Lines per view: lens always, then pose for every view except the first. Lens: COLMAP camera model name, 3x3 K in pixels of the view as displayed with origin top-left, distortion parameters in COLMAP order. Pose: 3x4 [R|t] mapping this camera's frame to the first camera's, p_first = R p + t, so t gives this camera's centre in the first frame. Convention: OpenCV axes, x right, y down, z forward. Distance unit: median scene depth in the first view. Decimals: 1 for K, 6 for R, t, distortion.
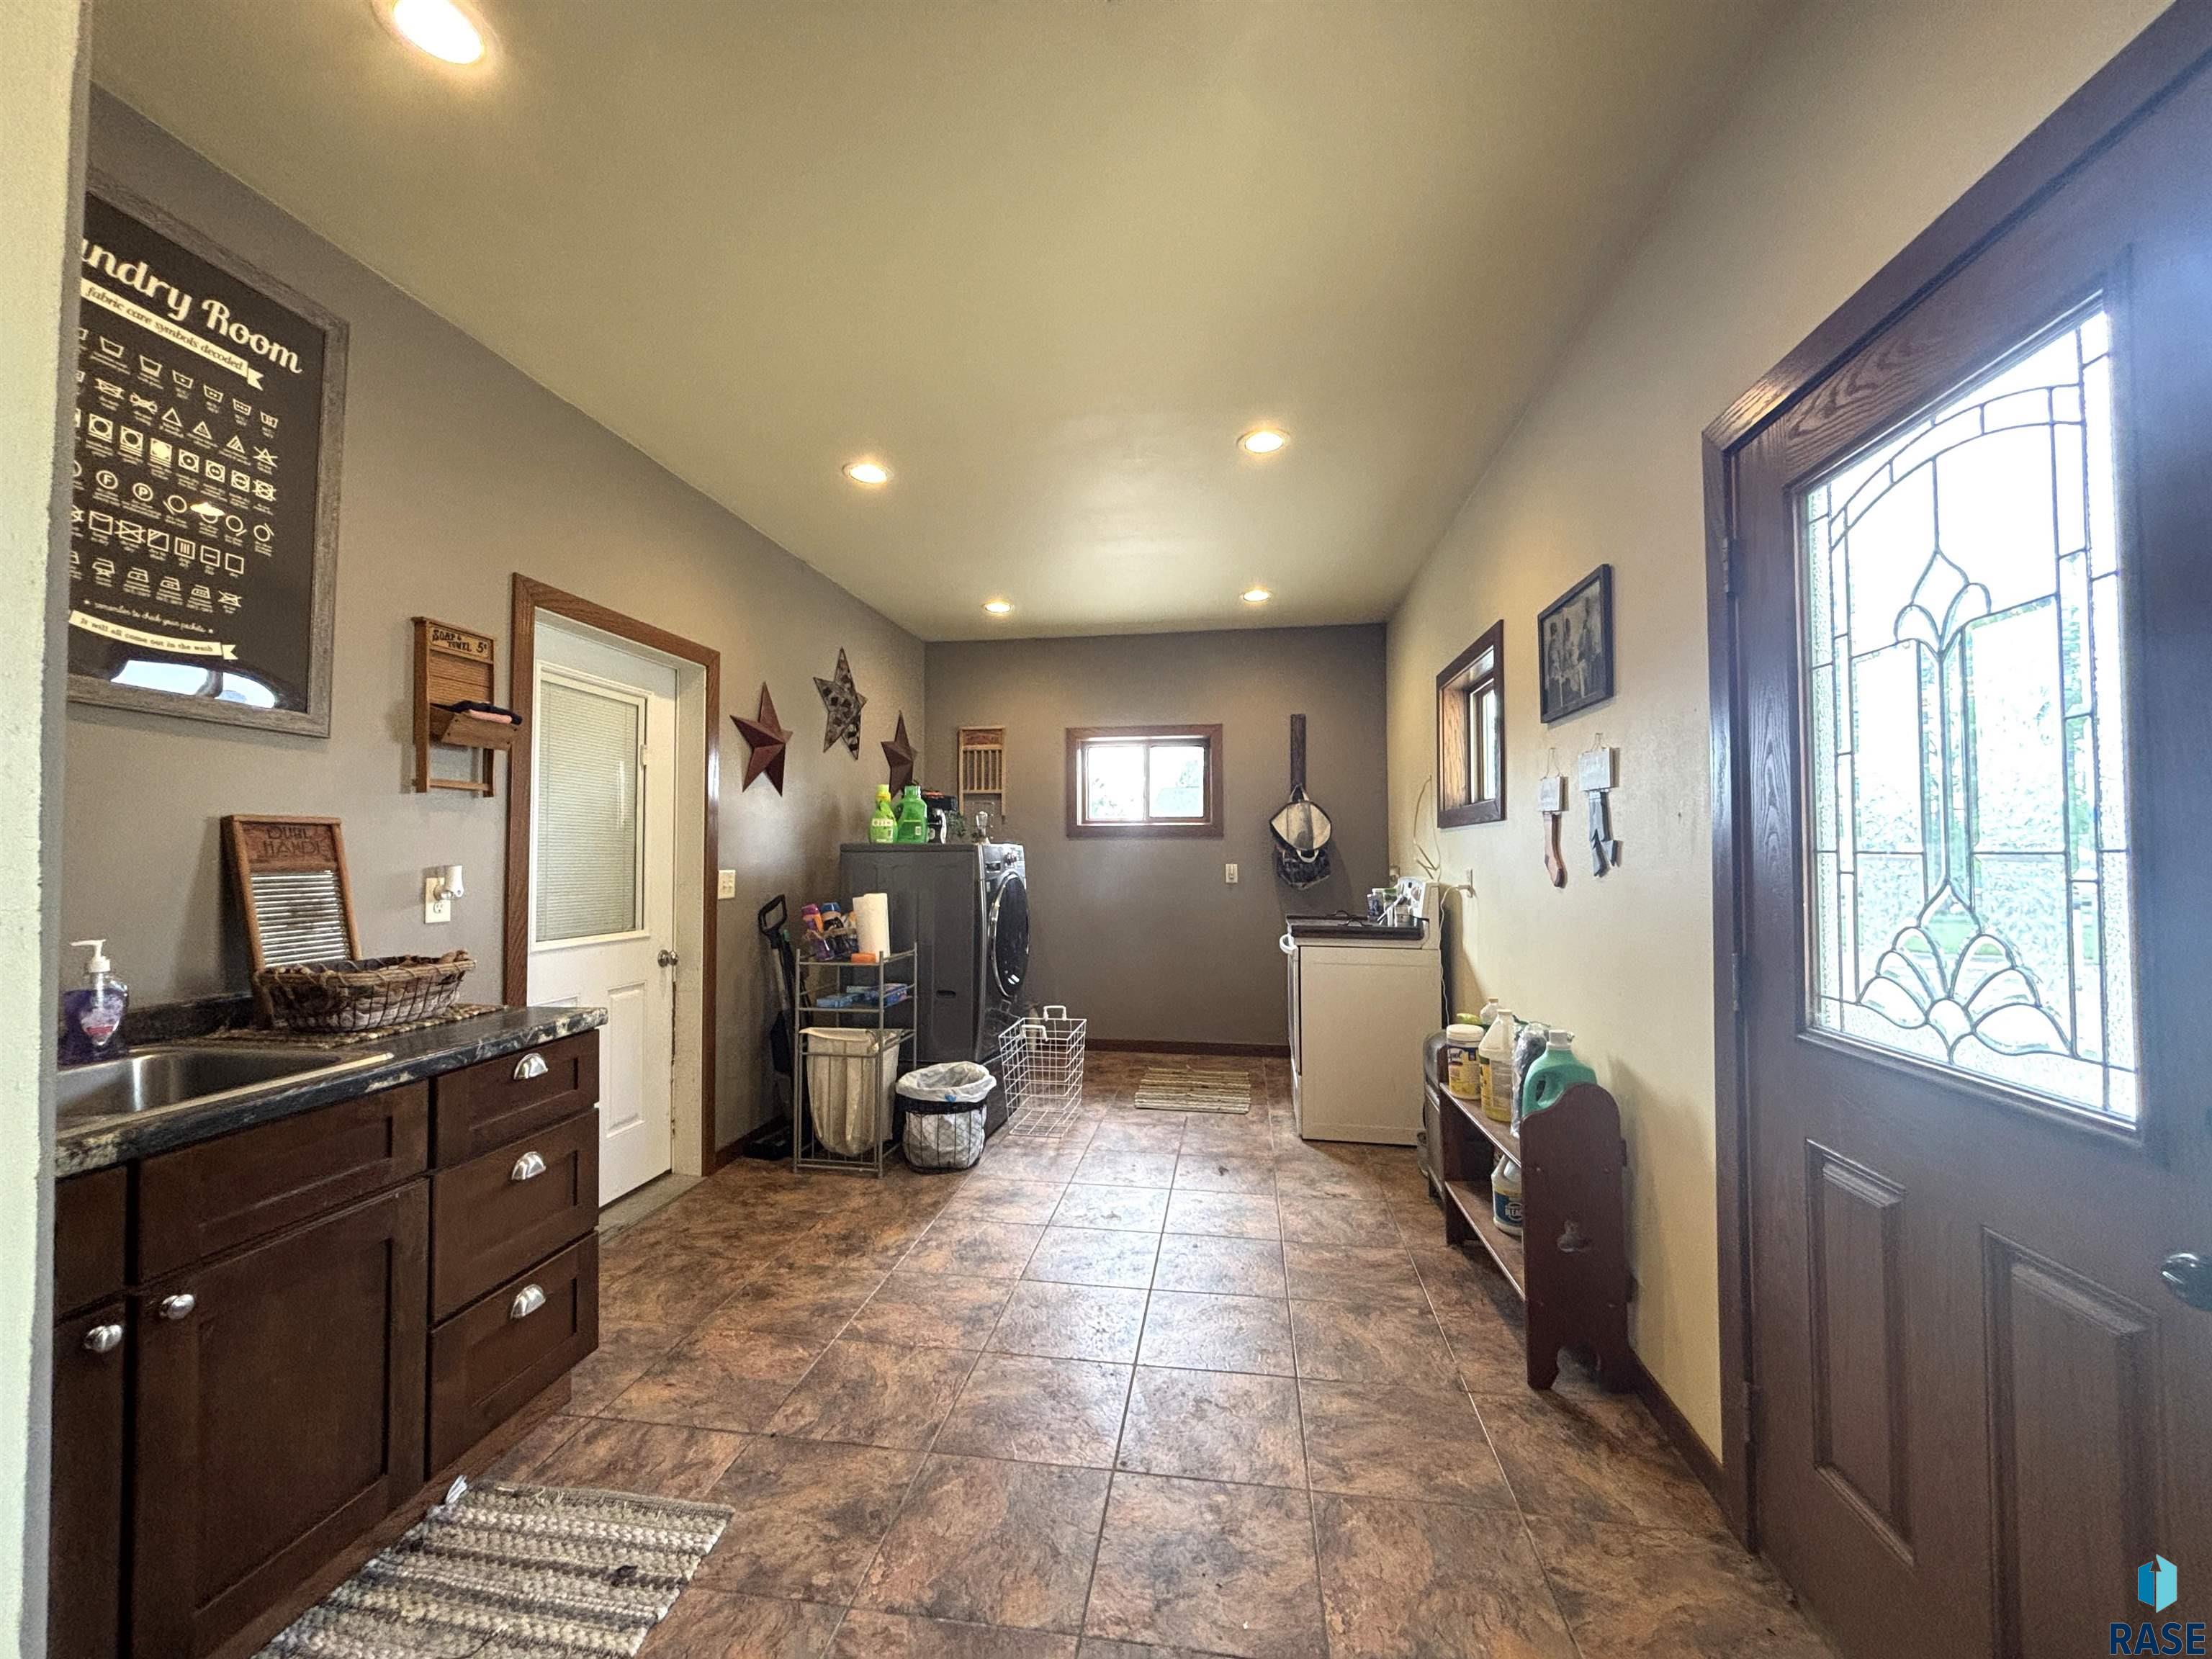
lens RADIAL K [[894.2, 0, 1096.1], [0, 894.2, 828.0], [0, 0, 1]] dist [0.003172, -0.001226]
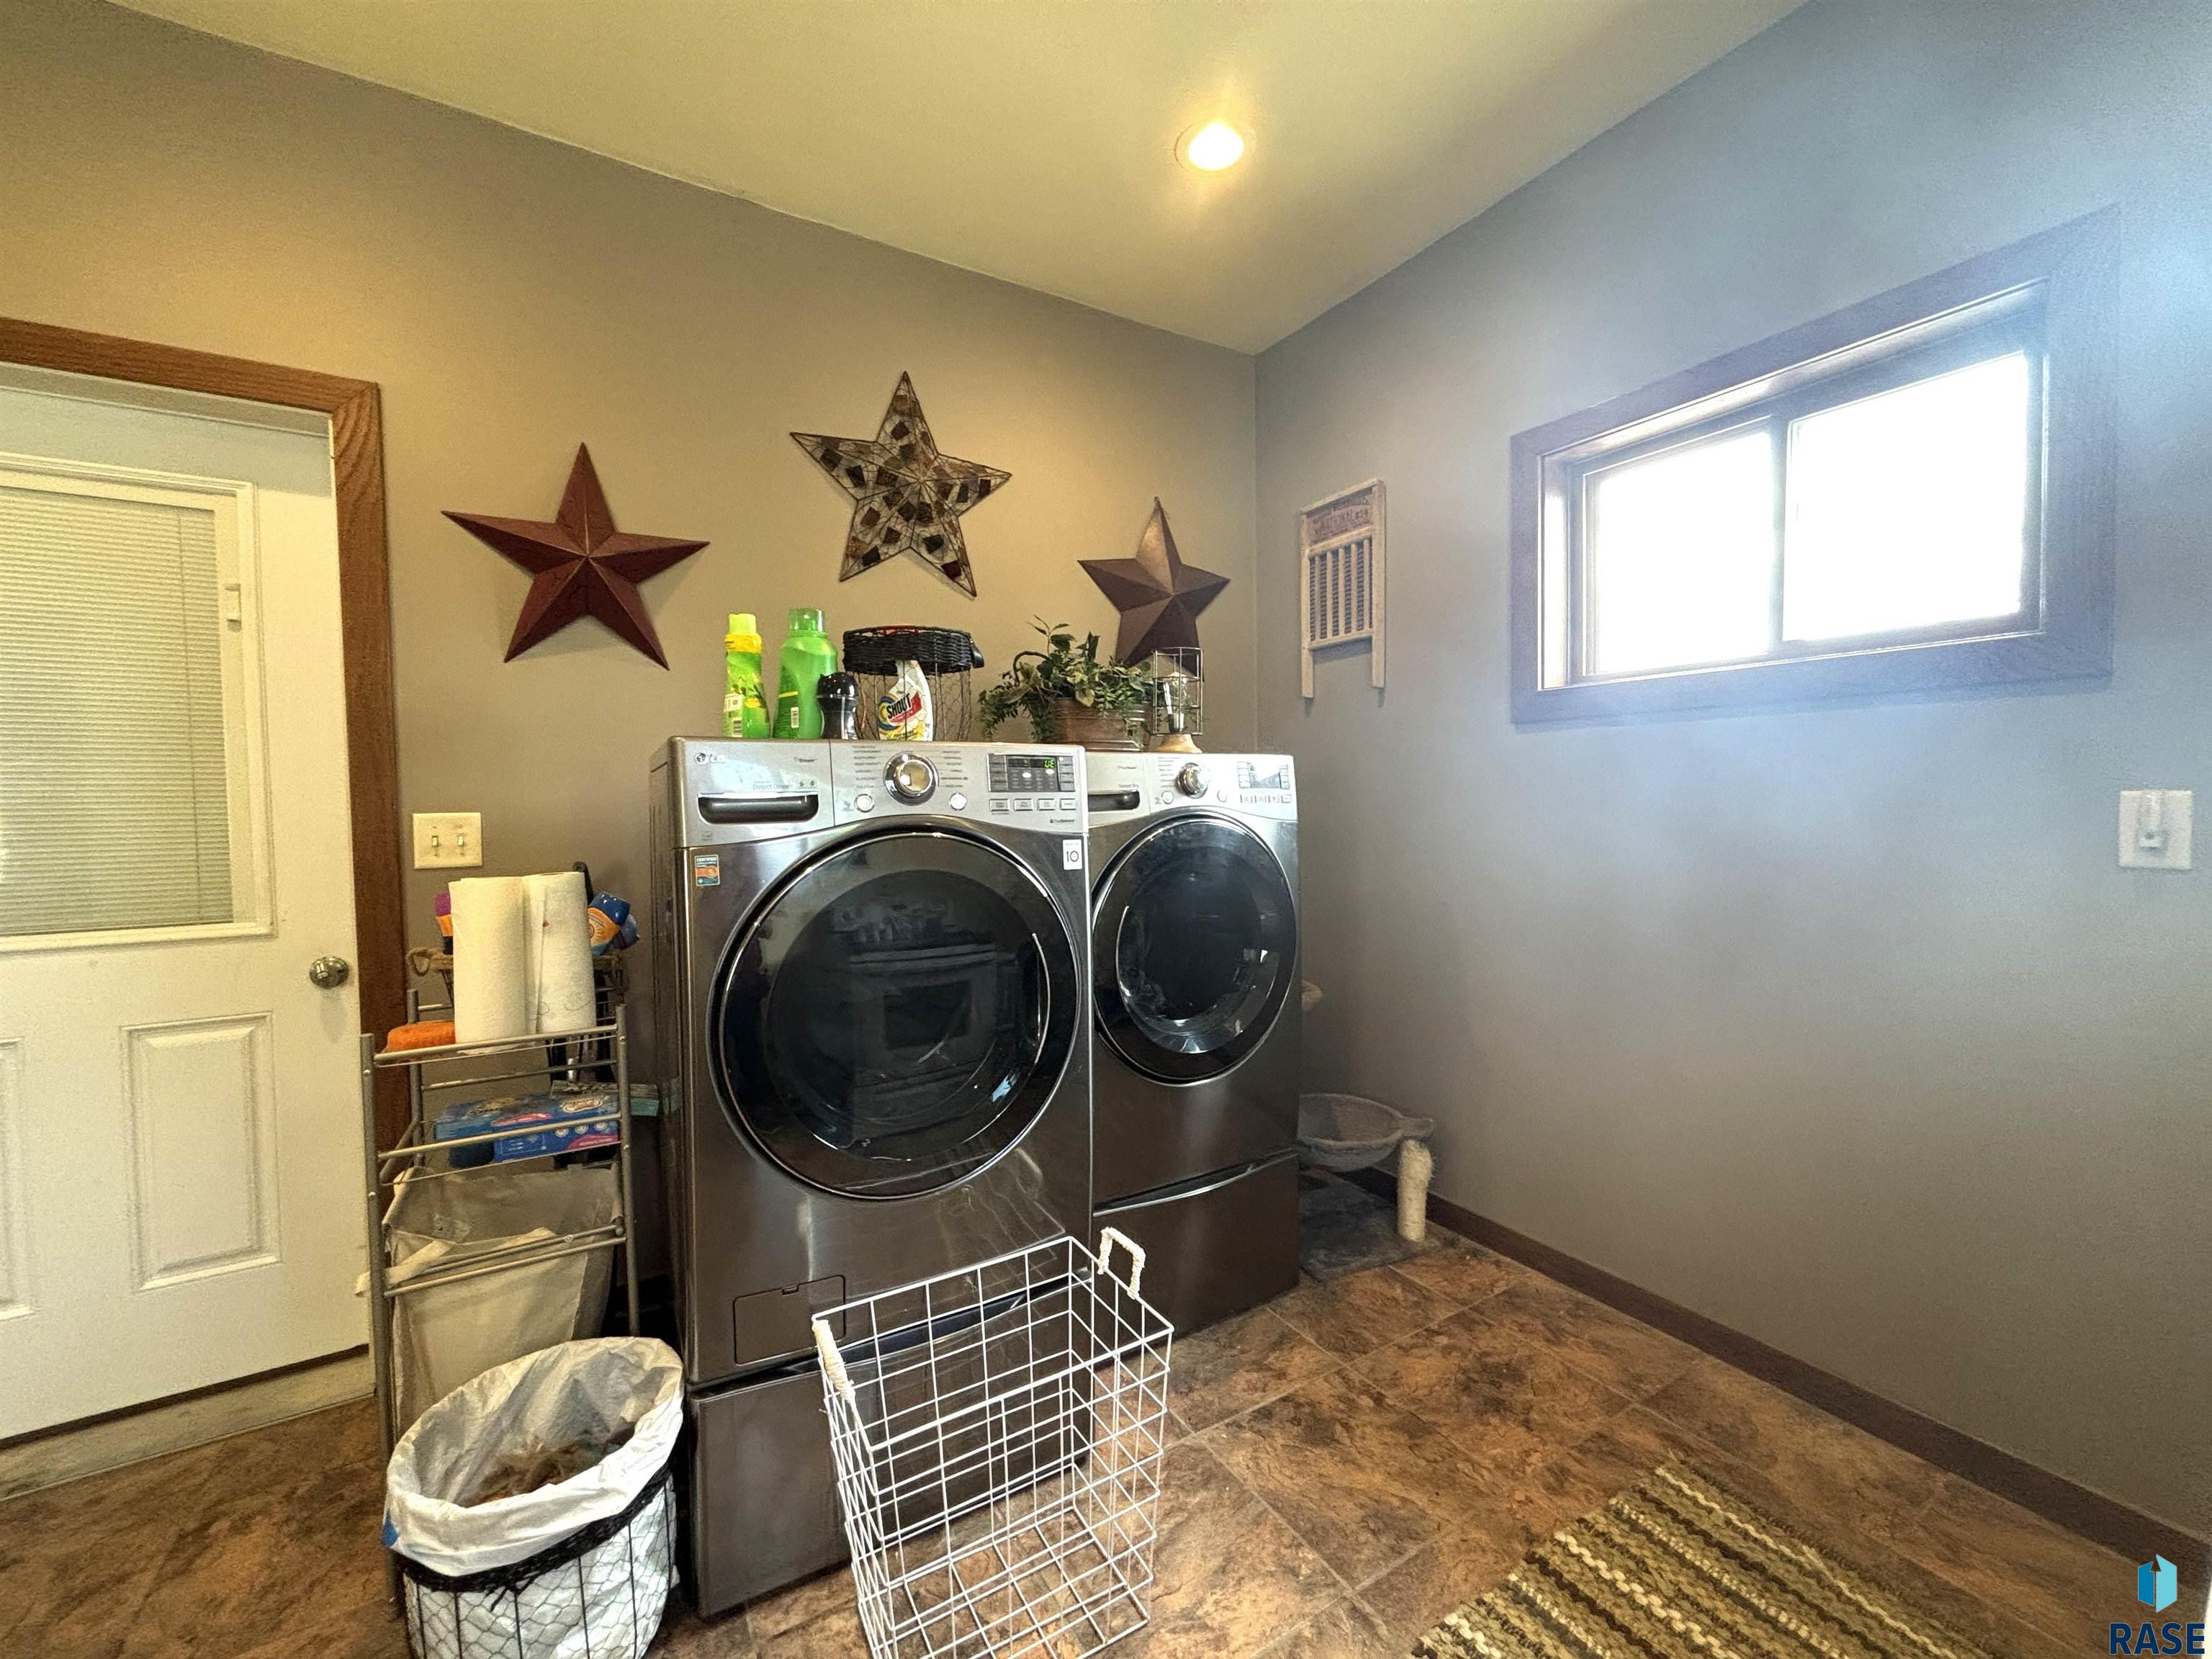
lens RADIAL K [[894.2, 0, 1087.9], [0, 894.2, 830.1], [0, 0, 1]] dist [0.003172, -0.001226]
pose [[0.639054, 0.023567, -0.768801, 0.284829], [0.035025, 0.997602, 0.059695, 0.048482], [0.768364, -0.065075, 0.636696, 1.191532]]
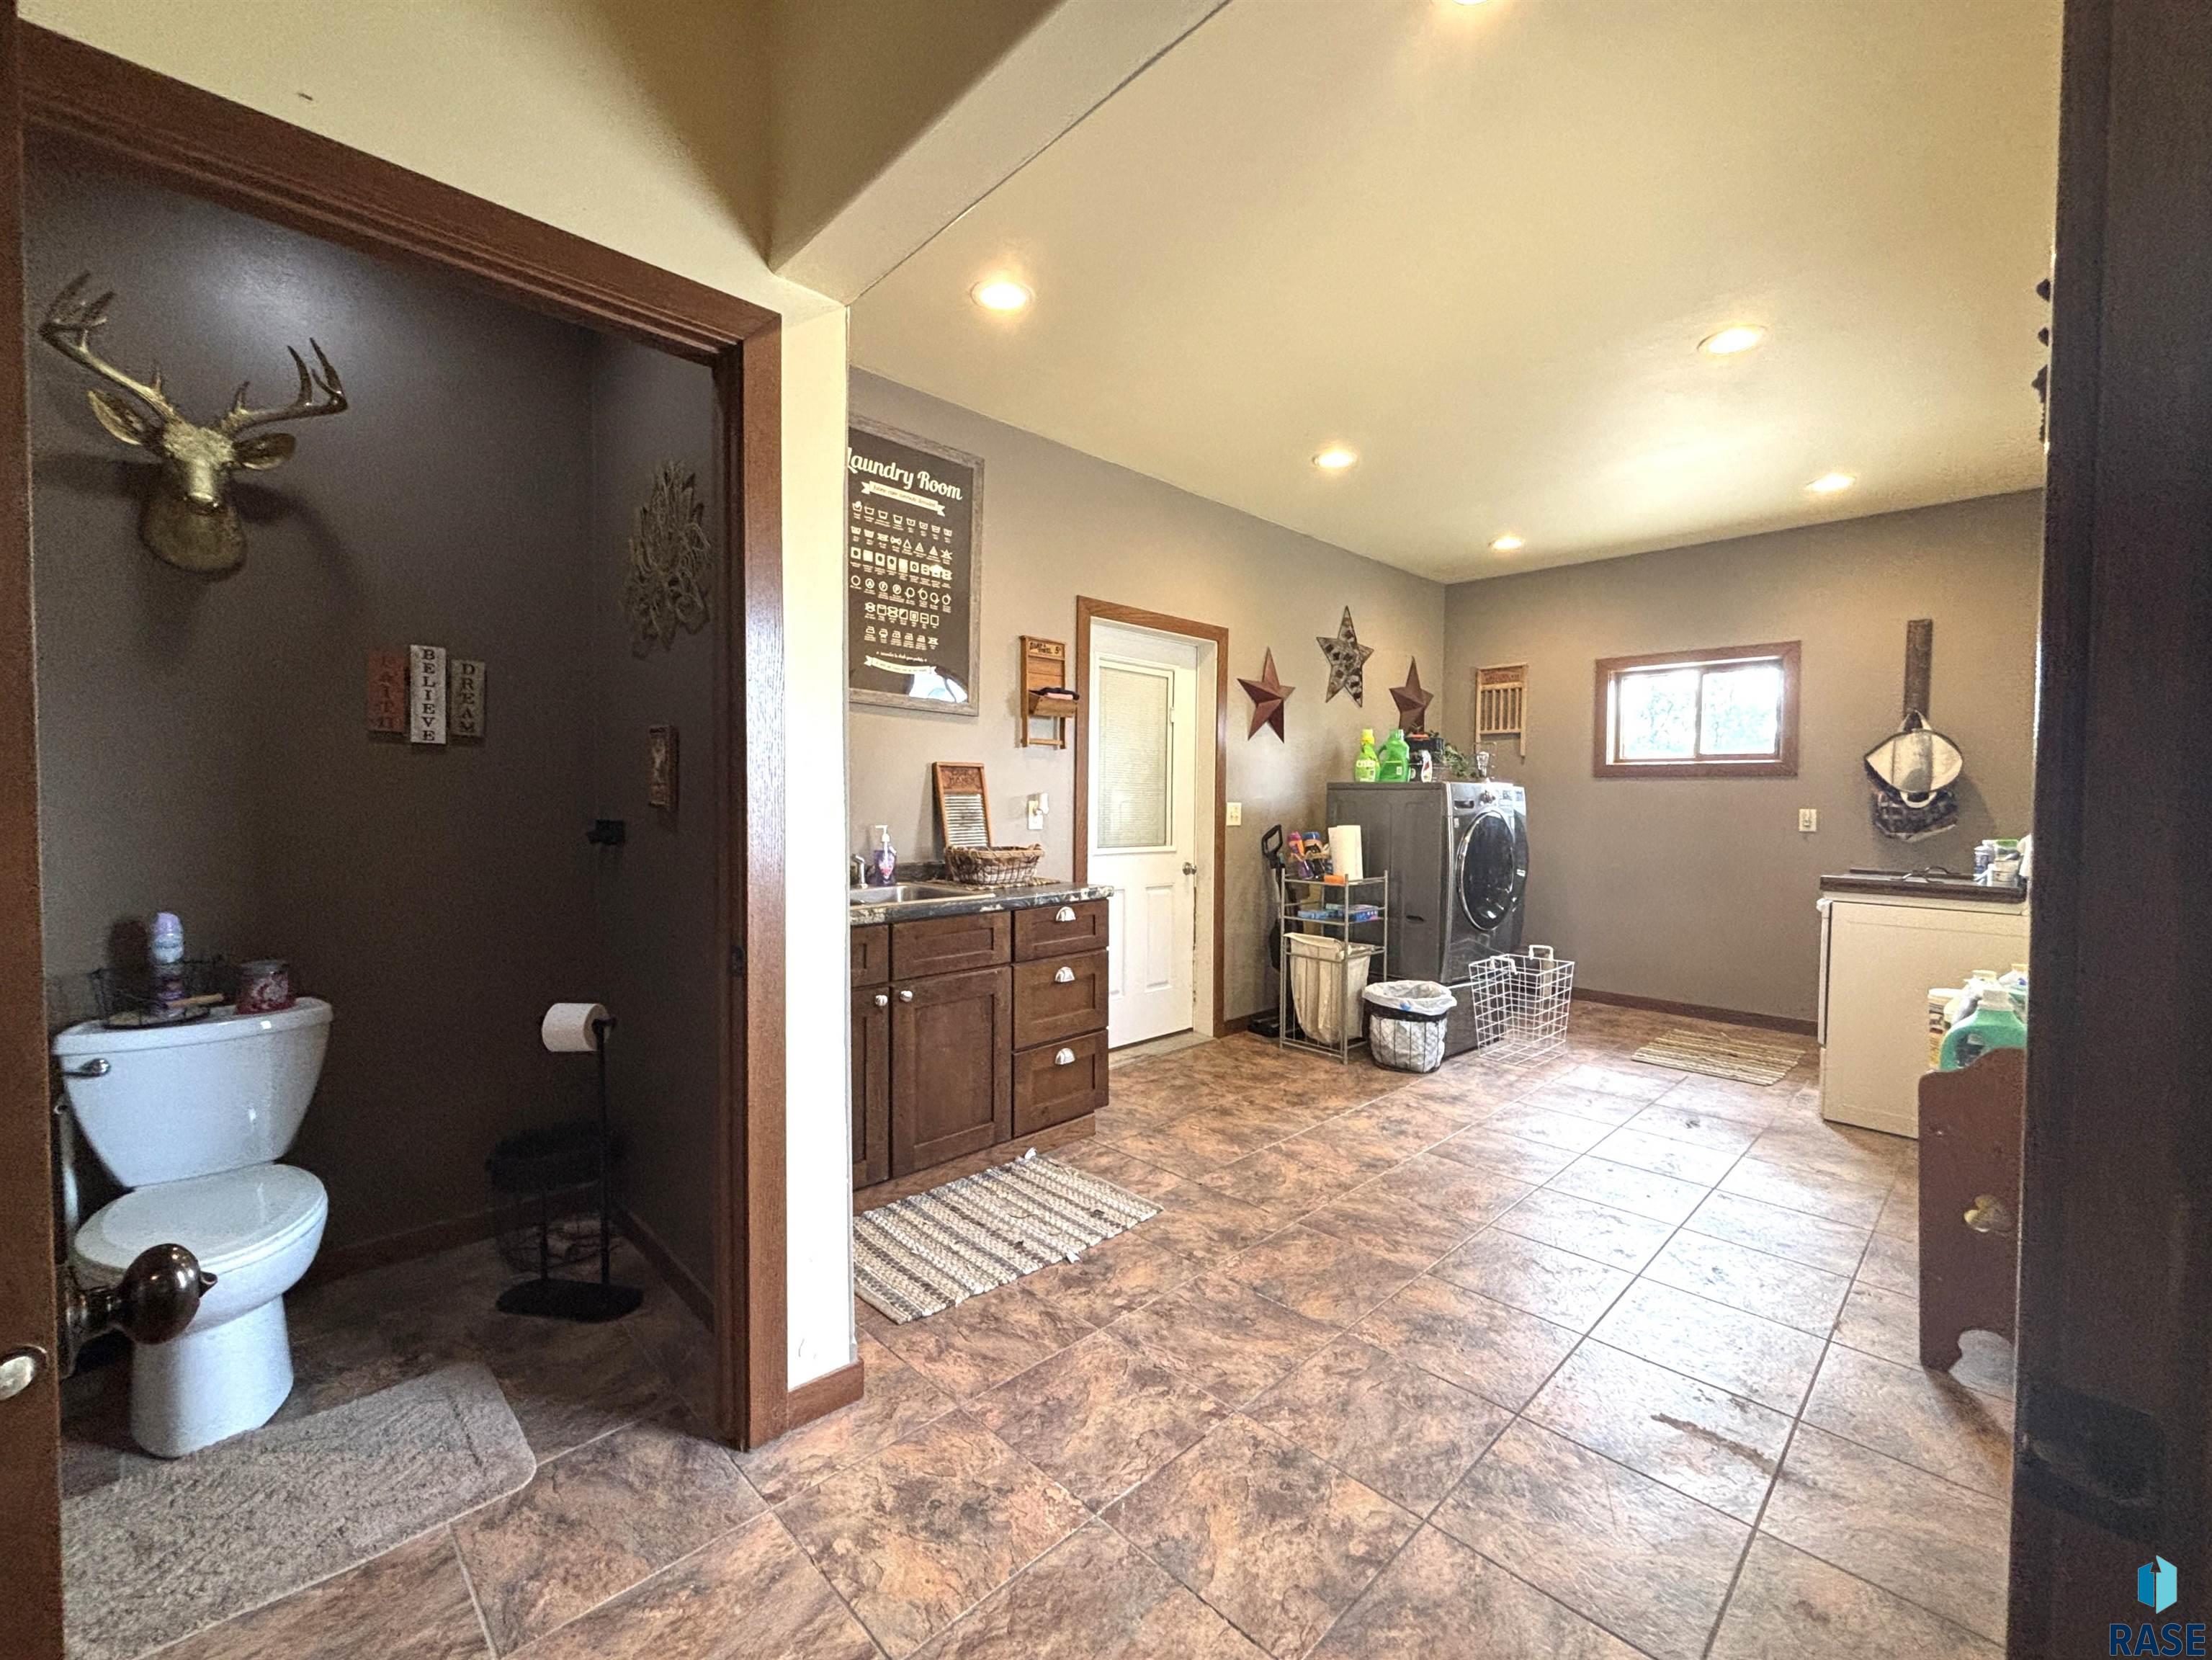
lens RADIAL K [[894.3, 0, 1078.7], [0, 894.3, 838.0], [0, 0, 1]] dist [0.003172, -0.001226]
pose [[0.788695, 0.037744, -0.613625, 0.234789], [0.006372, 0.997558, 0.069550, 0.009343], [0.614752, -0.058764, 0.786528, -0.155546]]
